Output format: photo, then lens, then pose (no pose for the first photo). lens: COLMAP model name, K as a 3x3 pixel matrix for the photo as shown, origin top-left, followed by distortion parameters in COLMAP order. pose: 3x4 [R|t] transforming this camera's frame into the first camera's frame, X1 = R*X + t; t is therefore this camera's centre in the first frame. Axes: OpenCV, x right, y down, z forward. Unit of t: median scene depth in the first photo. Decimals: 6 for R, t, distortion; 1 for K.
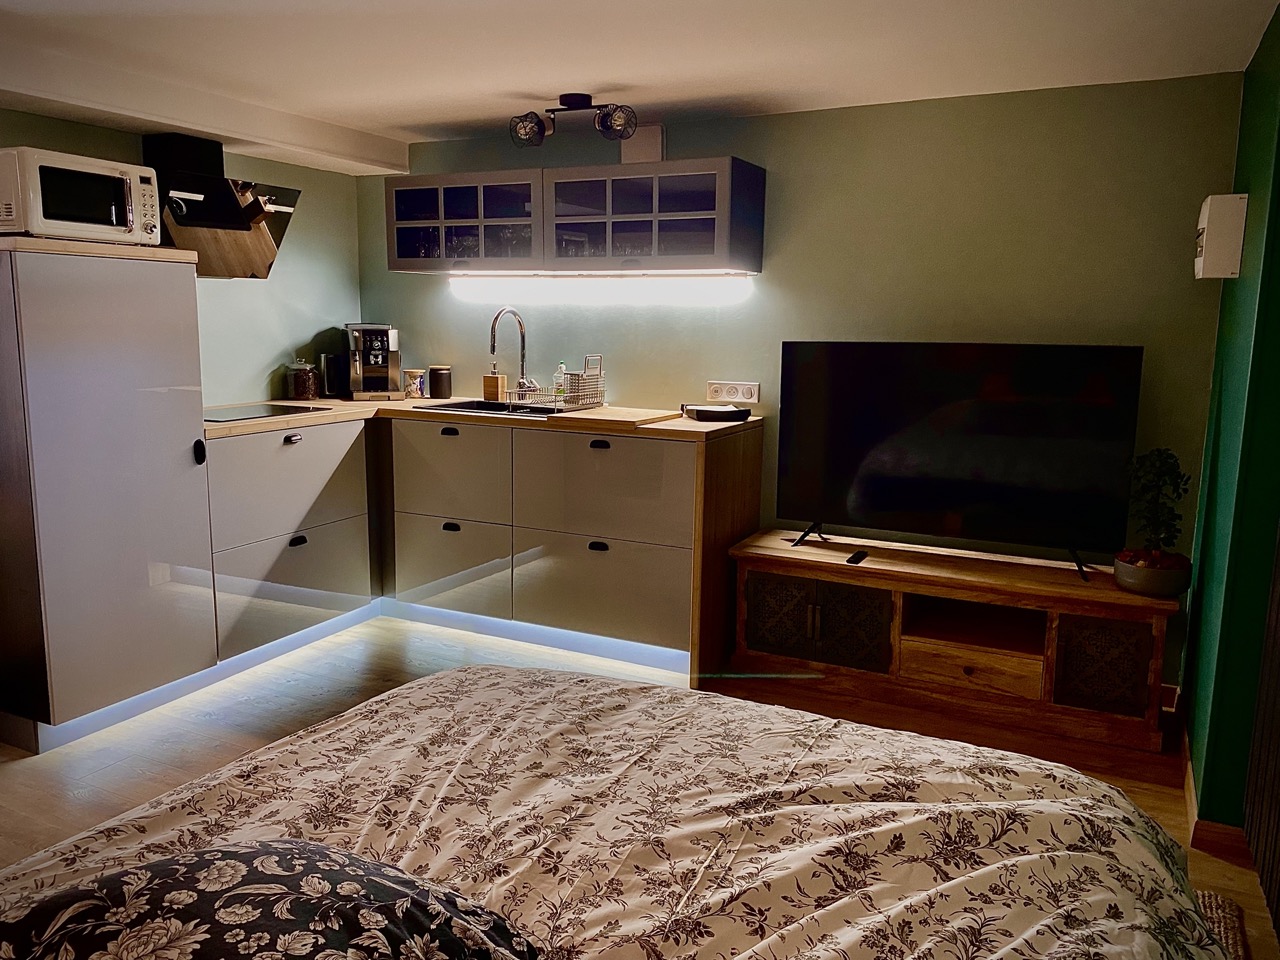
lens RADIAL K [[988.9, 0, 640.0], [0, 988.9, 480.0], [0, 0, 1]] dist [-0.148322, -0.004053]
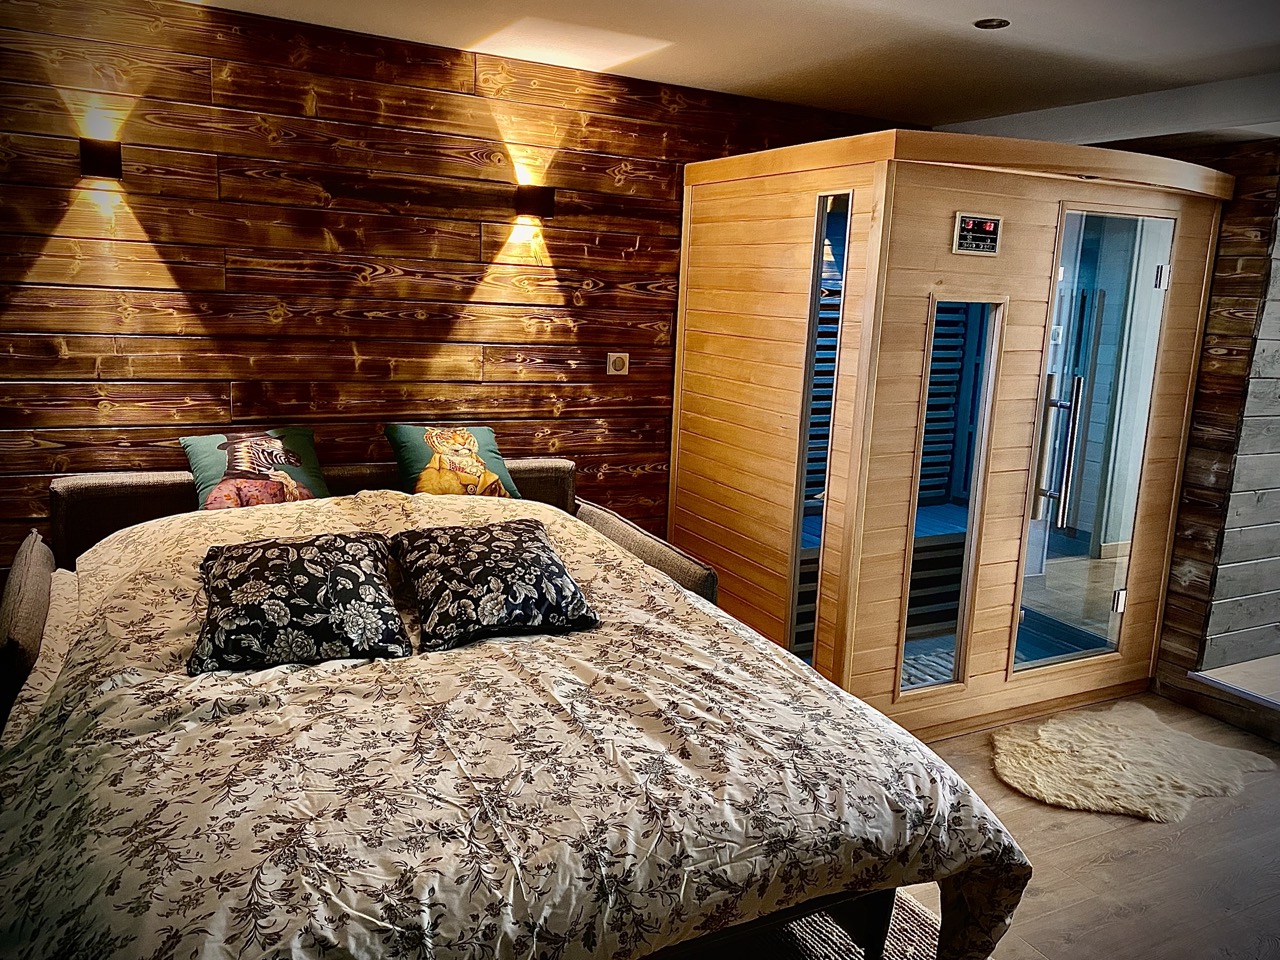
lens RADIAL K [[965.8, 0, 640.0], [0, 965.8, 480.0], [0, 0, 1]] dist [0.003512, 0.000989]
pose [[-0.589996, 0.127717, -0.797241, 0.848964], [-0.192803, 0.936559, 0.292718, -0.327397], [0.784048, 0.326413, -0.527942, 1.649570]]
